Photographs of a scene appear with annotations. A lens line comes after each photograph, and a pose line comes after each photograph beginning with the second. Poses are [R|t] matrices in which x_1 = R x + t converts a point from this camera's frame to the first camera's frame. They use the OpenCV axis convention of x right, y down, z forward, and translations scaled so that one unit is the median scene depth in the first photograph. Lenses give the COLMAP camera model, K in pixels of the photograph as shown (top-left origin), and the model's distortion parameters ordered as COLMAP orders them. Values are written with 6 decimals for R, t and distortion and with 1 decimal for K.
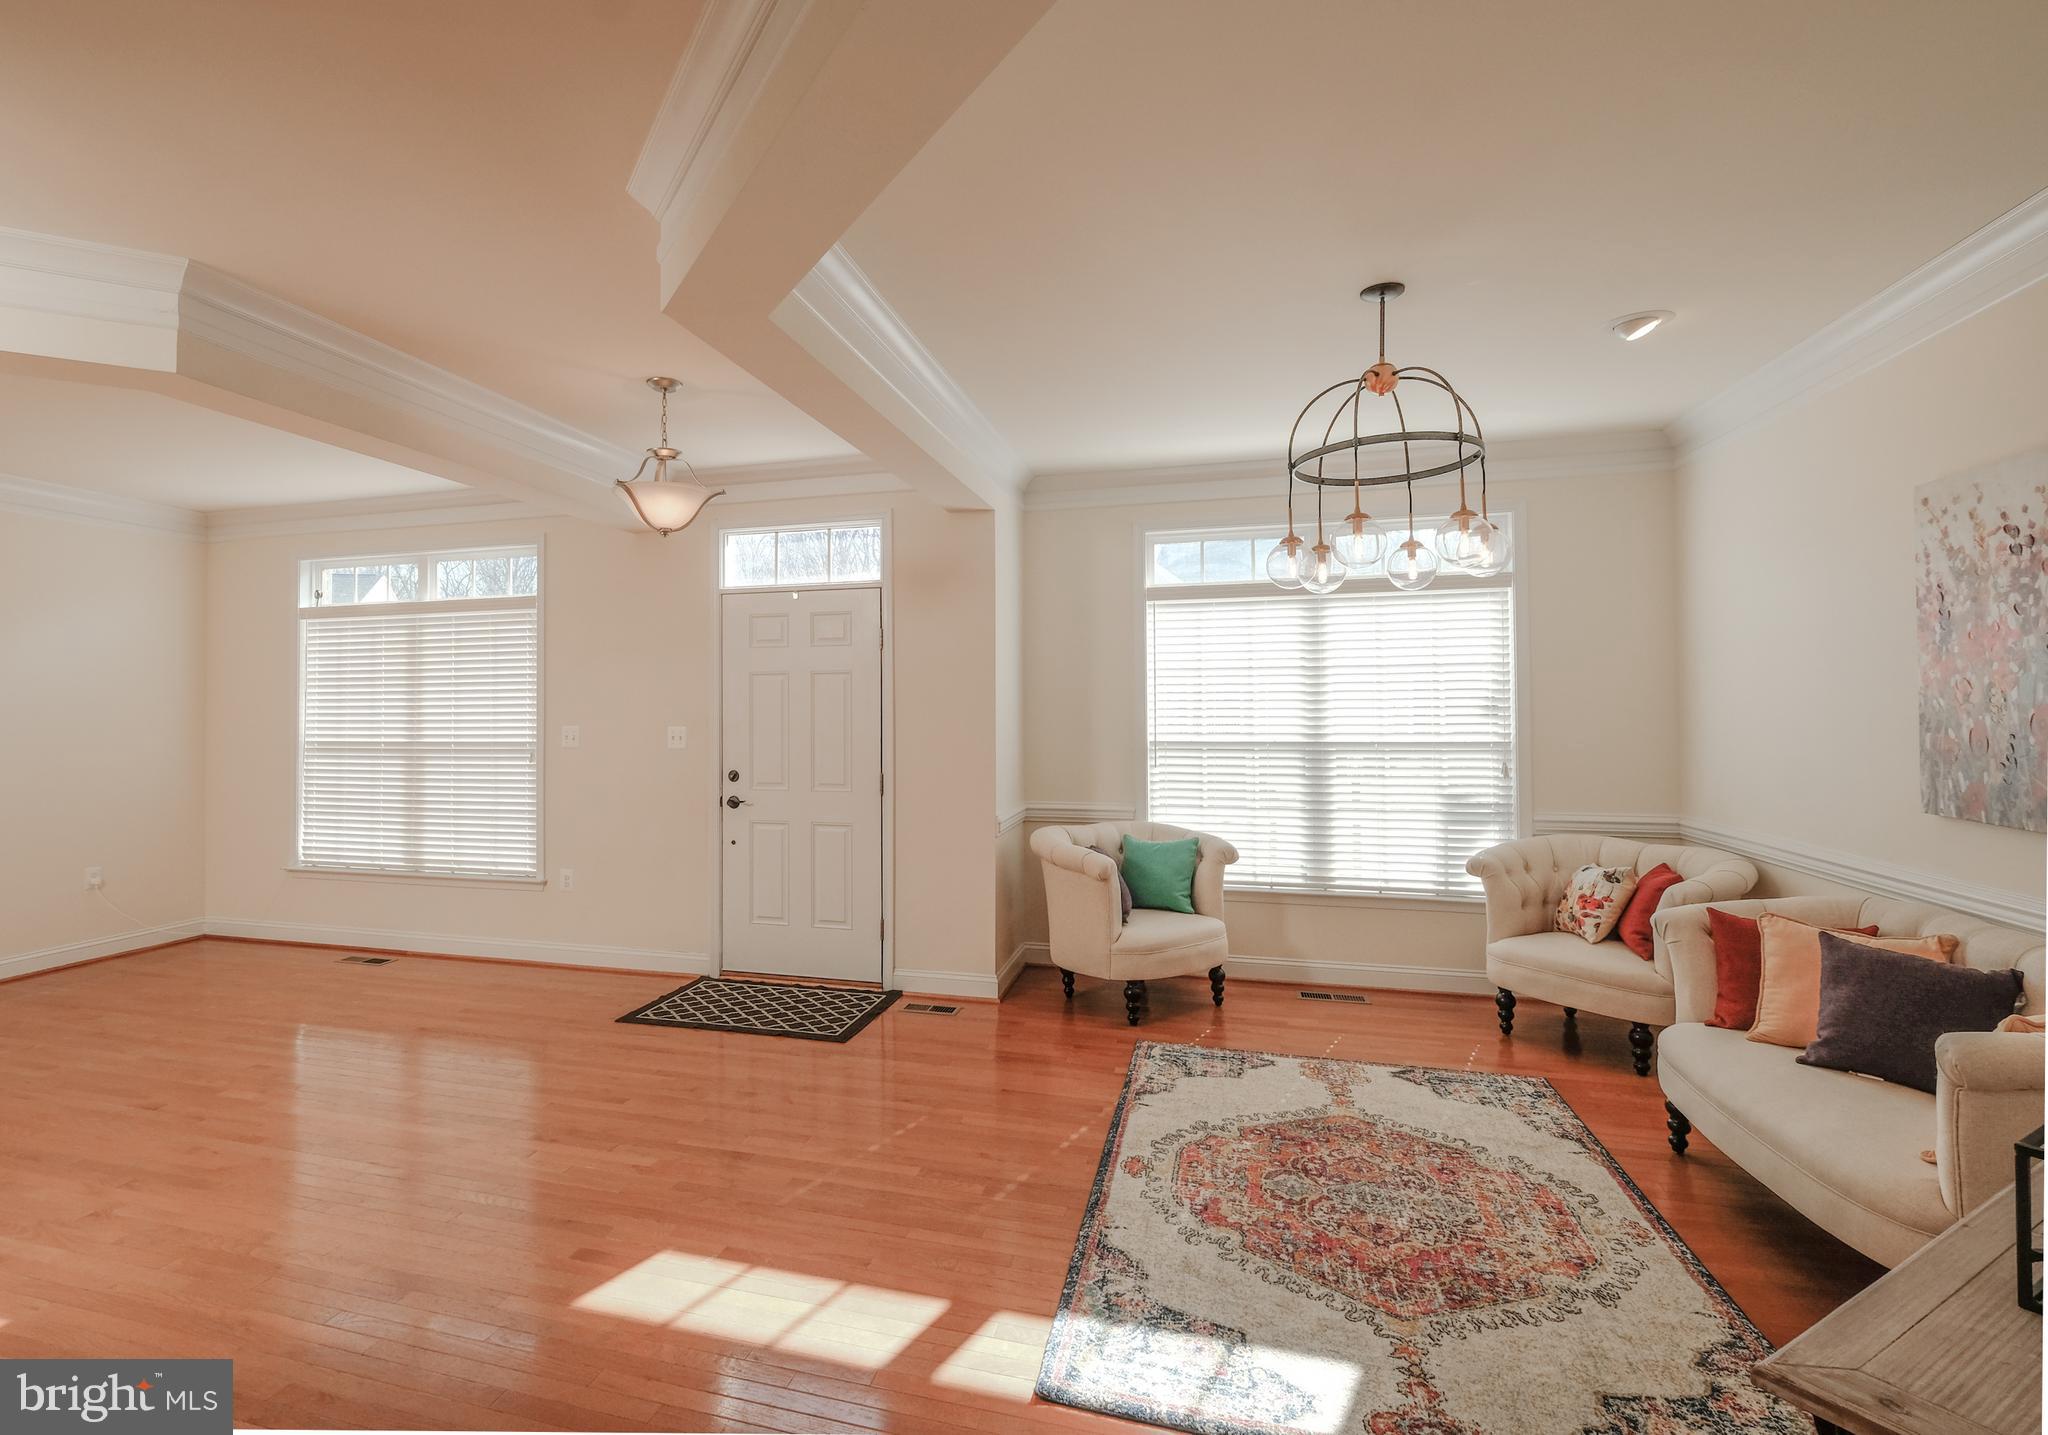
lens RADIAL K [[977.1, 0, 943.1], [0, 977.1, 690.3], [0, 0, 1]] dist [-0.001782, 0.000118]
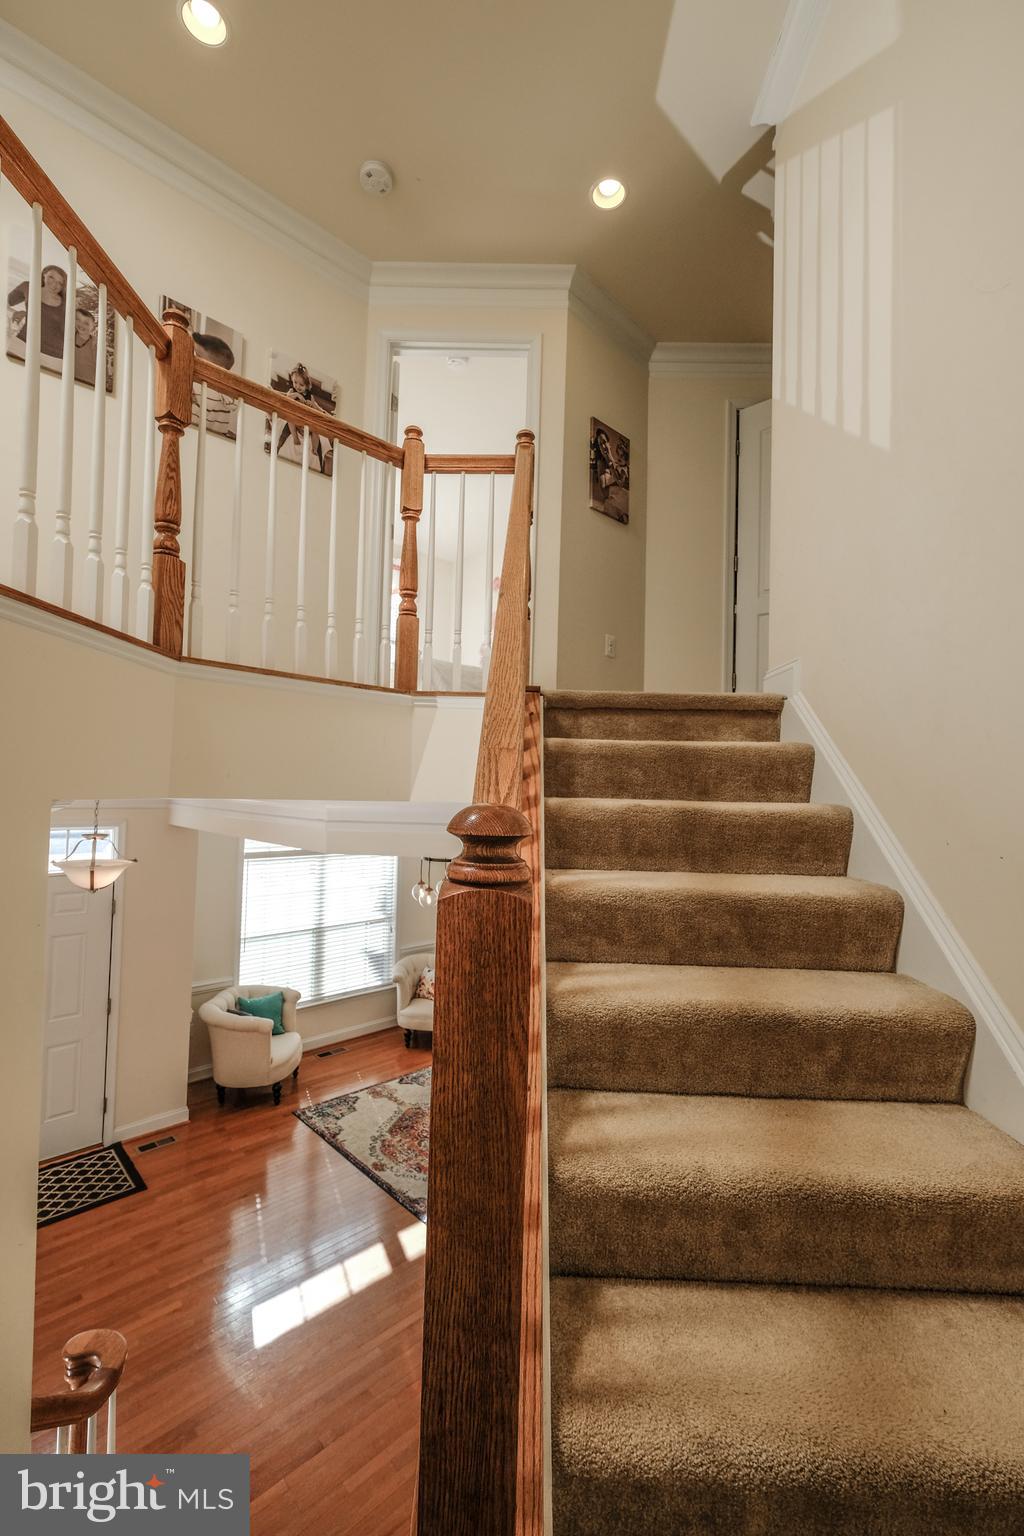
lens RADIAL K [[671.9, 0, 511.8], [0, 671.9, 771.7], [0, 0, 1]] dist [-0.003030, 0.000704]
pose [[0.491964, 0.039730, 0.869708, -1.077572], [-0.043027, 0.998847, -0.021291, -0.427221], [-0.869552, -0.026947, 0.493106, -0.022114]]
